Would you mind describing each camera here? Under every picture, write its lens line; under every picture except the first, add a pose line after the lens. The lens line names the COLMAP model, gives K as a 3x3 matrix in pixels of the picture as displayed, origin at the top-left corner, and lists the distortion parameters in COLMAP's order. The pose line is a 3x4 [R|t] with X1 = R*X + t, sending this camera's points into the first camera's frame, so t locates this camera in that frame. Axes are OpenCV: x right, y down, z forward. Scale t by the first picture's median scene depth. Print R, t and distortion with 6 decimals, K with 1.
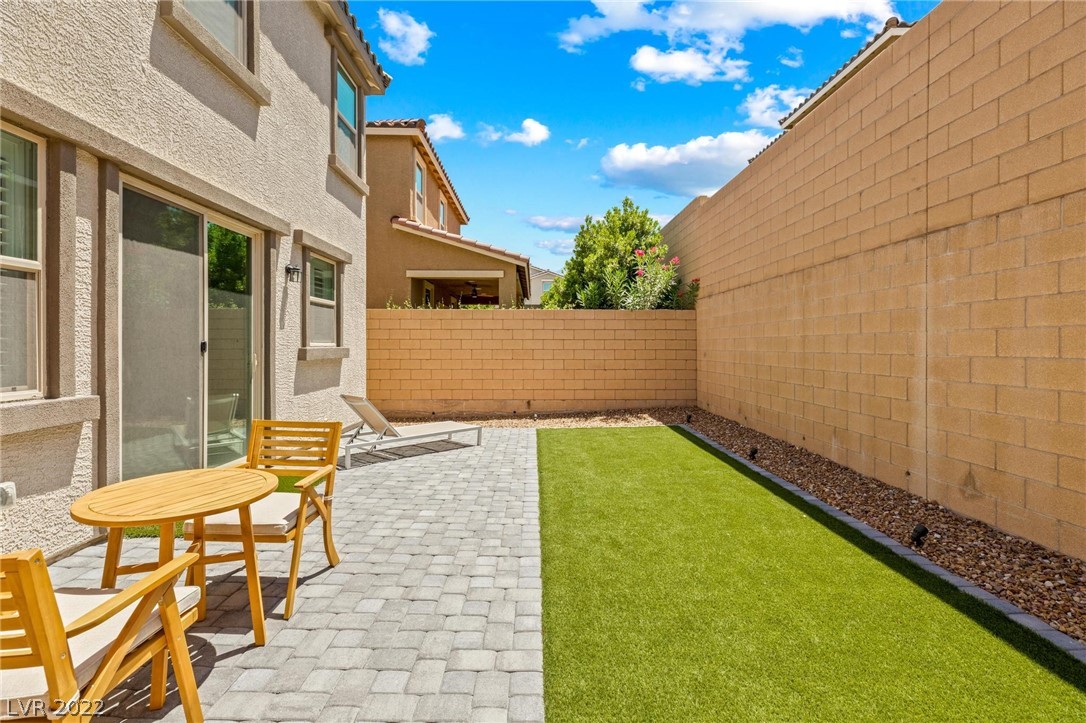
lens RADIAL K [[485.2, 0, 538.2], [0, 485.2, 346.7], [0, 0, 1]] dist [0.004210, 0.000649]
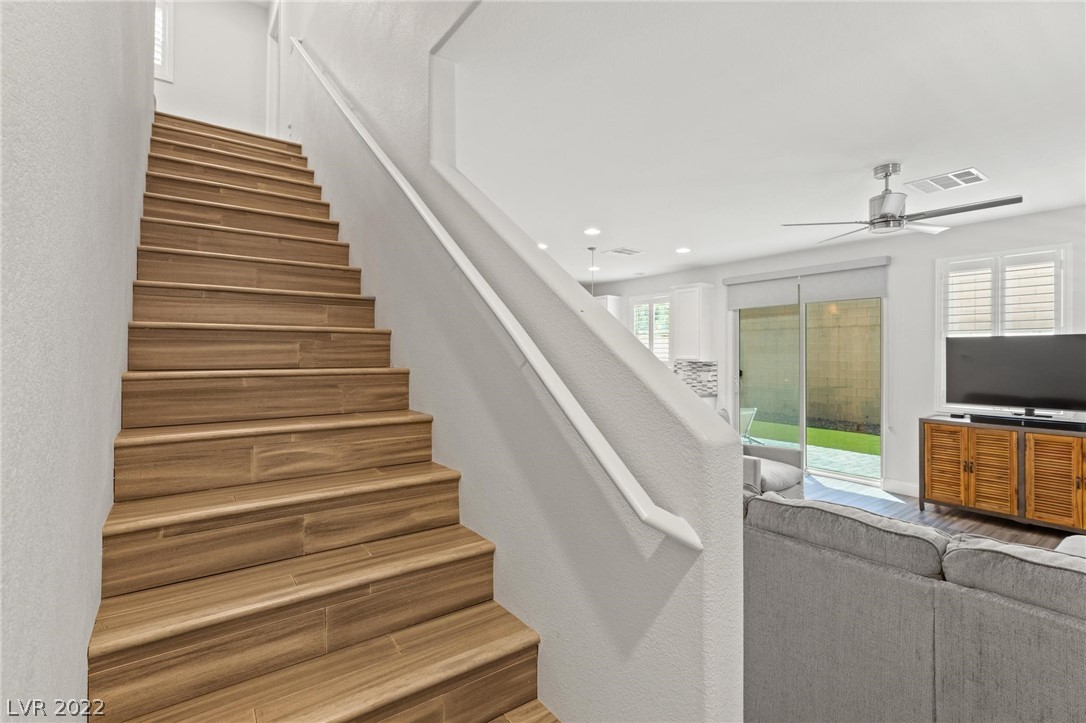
lens RADIAL K [[491.7, 0, 531.9], [0, 491.7, 352.1], [0, 0, 1]] dist [0.003272, 0.000778]
pose [[0.815291, 0.008294, 0.578992, -1.638284], [-0.004812, 0.999960, -0.007549, -0.040619], [-0.579031, 0.003369, 0.815299, 0.219386]]
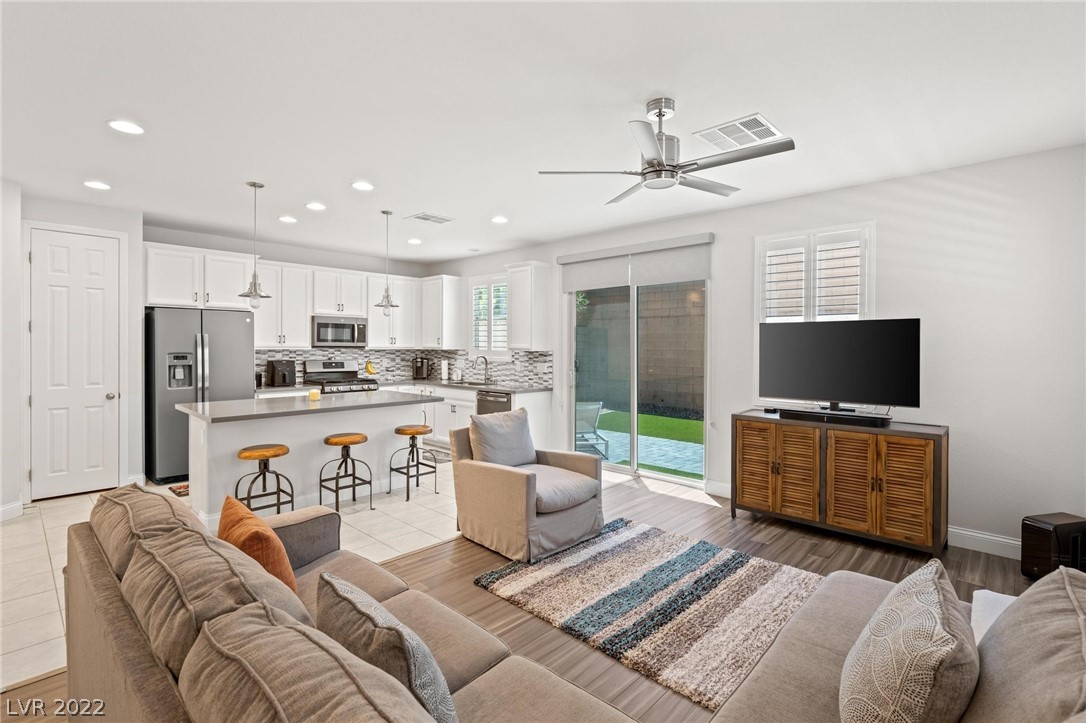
lens RADIAL K [[504.8, 0, 534.2], [0, 504.8, 349.8], [0, 0, 1]] dist [-0.002878, 0.000059]
pose [[0.698135, -0.003038, 0.715960, -1.373534], [-0.003591, 0.999964, 0.007744, -0.039792], [-0.715957, -0.007977, 0.698098, 0.205002]]
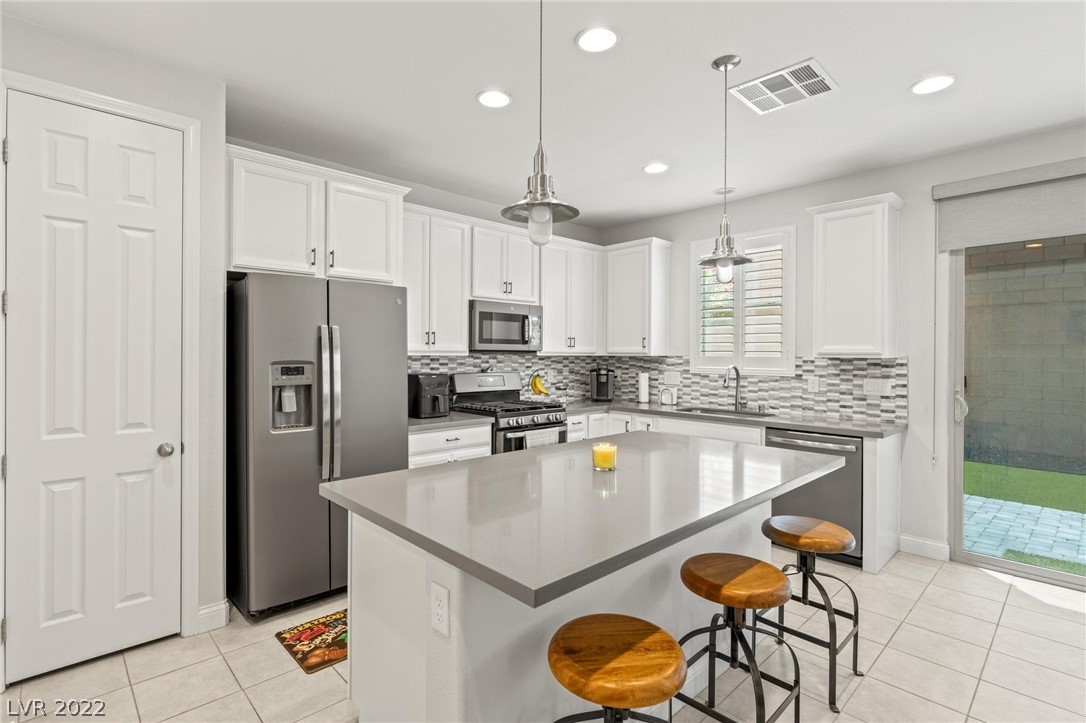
lens RADIAL K [[519.8, 0, 518.4], [0, 519.8, 354.5], [0, 0, 1]] dist [-0.004498, 0.000516]
pose [[0.746429, 0.000600, 0.665465, -1.332109], [-0.002327, 0.999996, 0.001708, -0.032684], [-0.665461, -0.002824, 0.746427, 0.798988]]
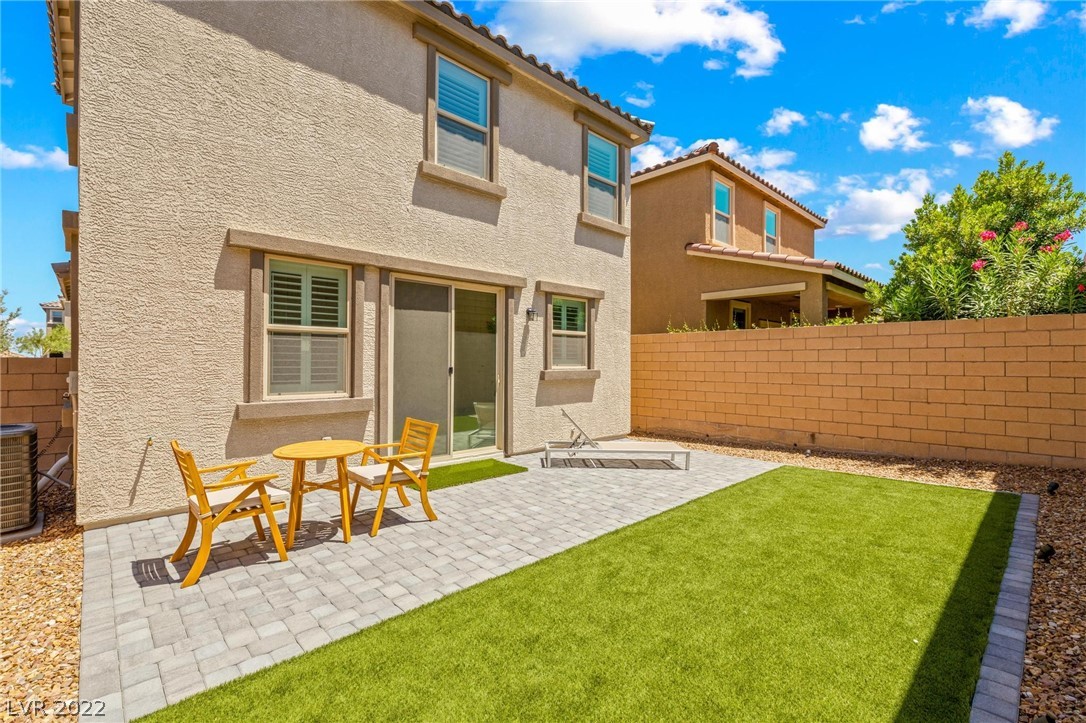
lens RADIAL K [[480.5, 0, 539.8], [0, 480.5, 355.5], [0, 0, 1]] dist [0.003211, 0.000241]
pose [[0.680153, -0.009499, -0.733008, 0.473121], [-0.003557, 0.999862, -0.016258, -0.017332], [0.733061, 0.013665, 0.680025, 0.123009]]
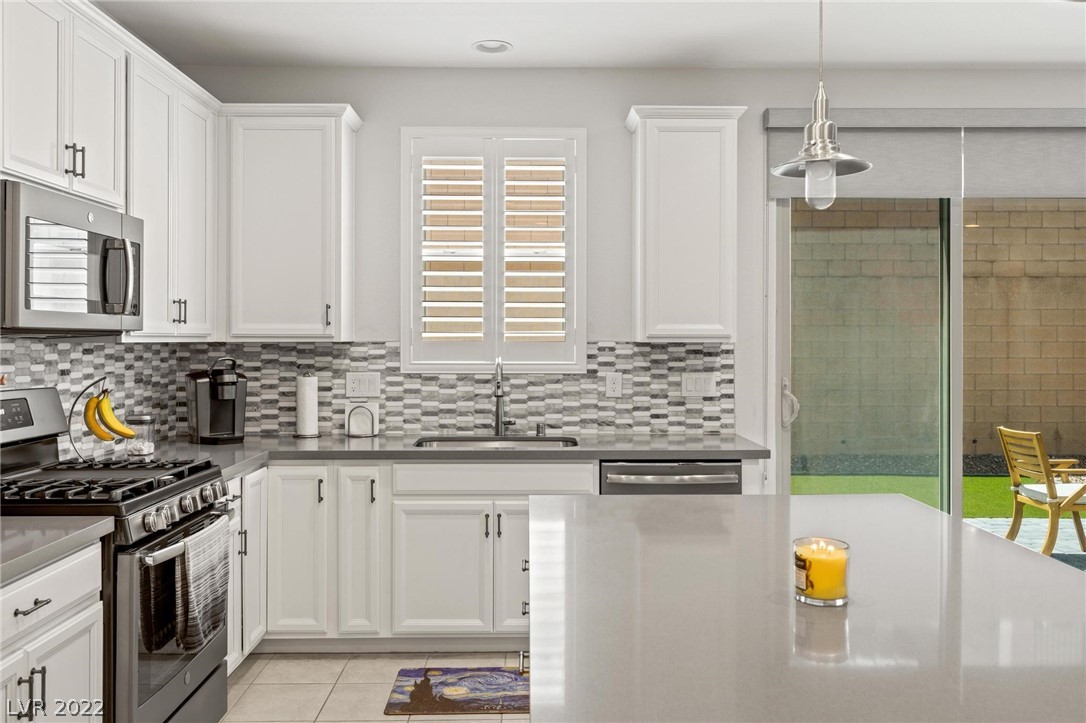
lens RADIAL K [[863.4, 0, 546.7], [0, 863.4, 341.2], [0, 0, 1]] dist [0.001060, 0.000852]
pose [[-0.009915, -0.004171, 0.999942, -1.308273], [0.001298, 0.999990, 0.004184, -0.032556], [-0.999950, 0.001340, -0.009909, 1.132213]]
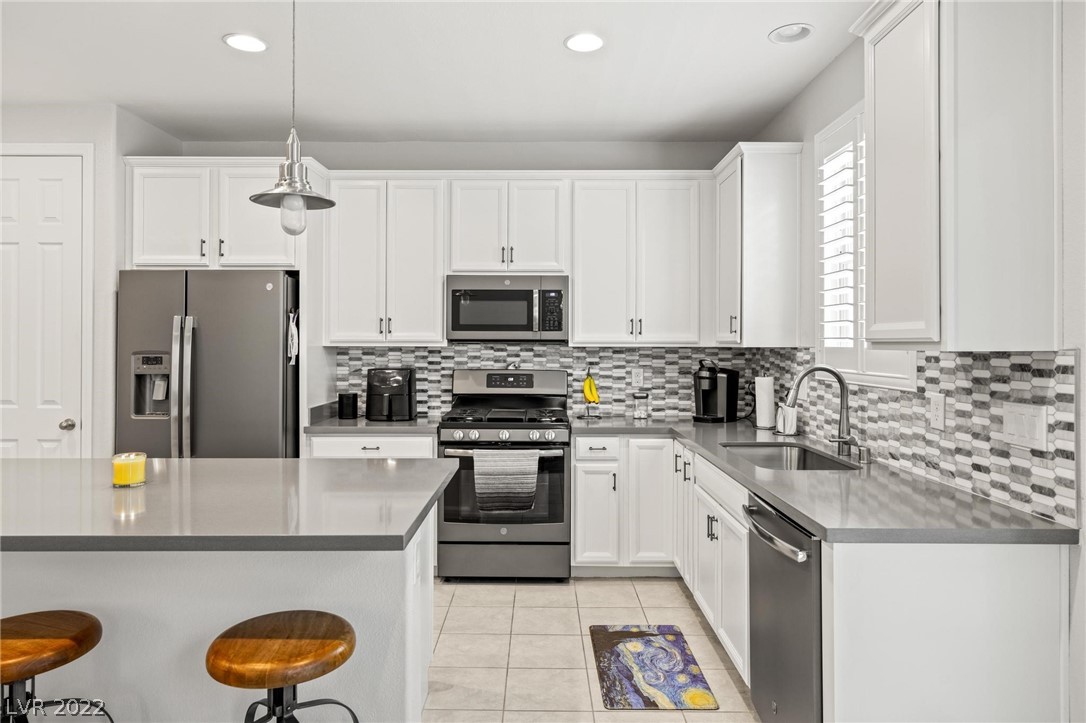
lens RADIAL K [[679.2, 0, 538.1], [0, 679.2, 340.4], [0, 0, 1]] dist [0.002493, 0.002727]
pose [[0.999911, 0.000185, -0.013371, -0.784987], [-0.000282, 0.999974, -0.007228, -0.031089], [0.013370, 0.007231, 0.999884, 0.642574]]
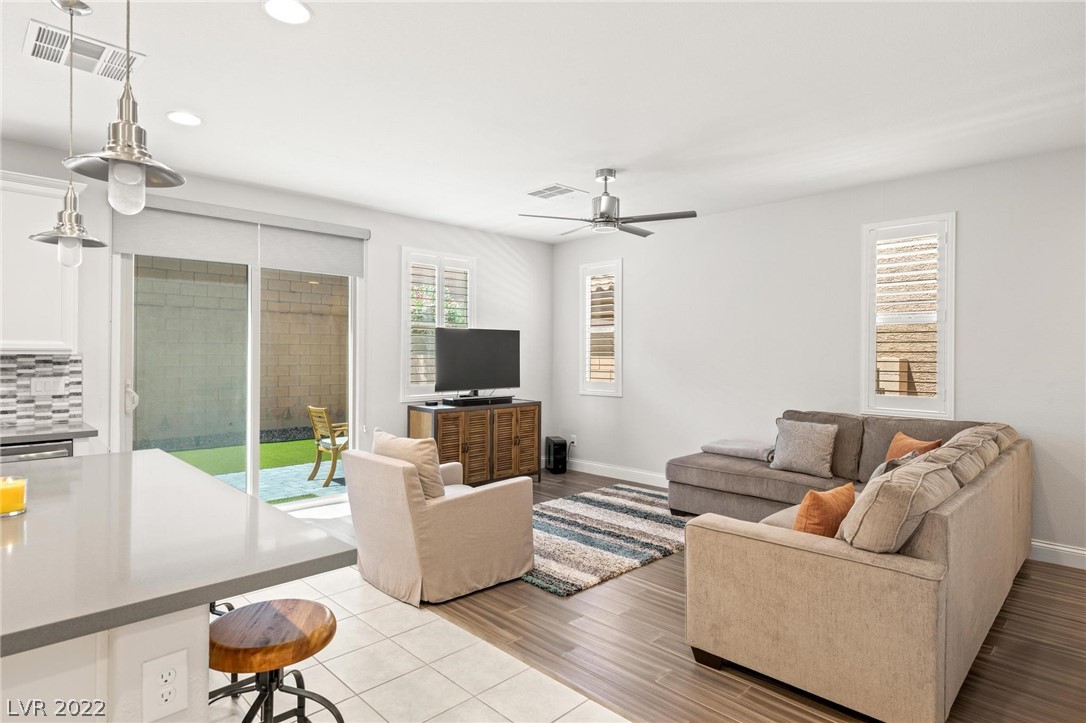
lens RADIAL K [[588.0, 0, 536.4], [0, 588.0, 353.9], [0, 0, 1]] dist [0.002523, 0.001208]
pose [[-0.691059, -0.004440, 0.722785, -1.440487], [-0.004387, 0.999988, 0.001948, -0.032662], [-0.722785, -0.001824, -0.691071, 1.053656]]
